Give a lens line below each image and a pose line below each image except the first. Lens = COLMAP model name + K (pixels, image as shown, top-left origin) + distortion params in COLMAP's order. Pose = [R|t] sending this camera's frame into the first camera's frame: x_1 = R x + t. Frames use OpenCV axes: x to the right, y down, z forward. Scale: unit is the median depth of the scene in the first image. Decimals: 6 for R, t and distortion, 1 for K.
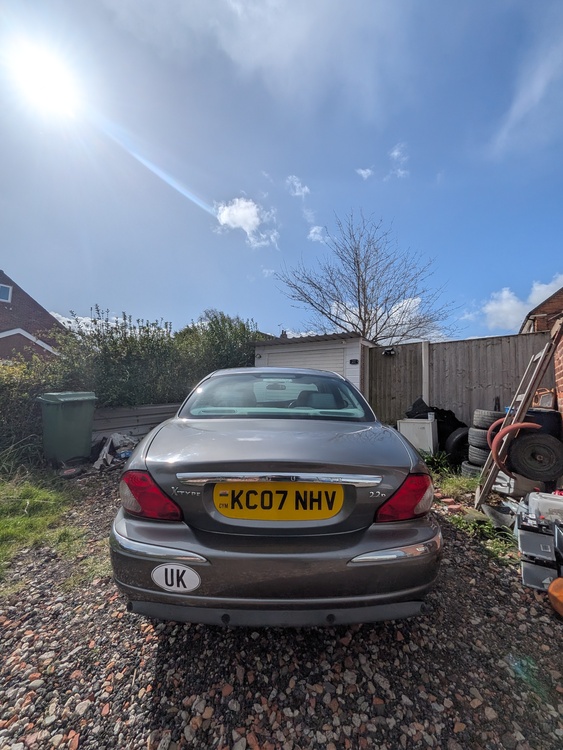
lens RADIAL K [[299.8, 0, 281.5], [0, 299.8, 375.0], [0, 0, 1]] dist [0.000684, 0.000061]
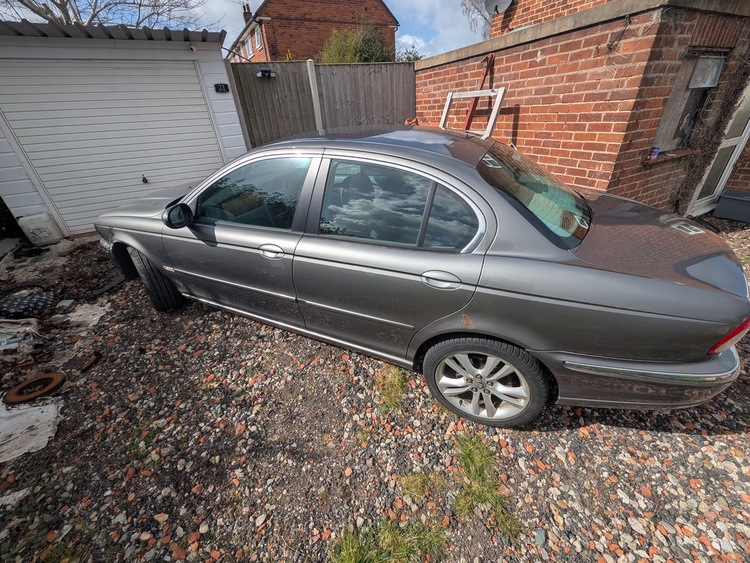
lens RADIAL K [[299.8, 0, 375.0], [0, 299.8, 281.5], [0, 0, 1]] dist [0.000684, 0.000061]
pose [[0.432191, -0.492514, 0.755408, -0.387143], [-0.000436, 0.837569, 0.546332, -0.057126], [-0.901782, -0.236449, 0.361775, 0.415500]]
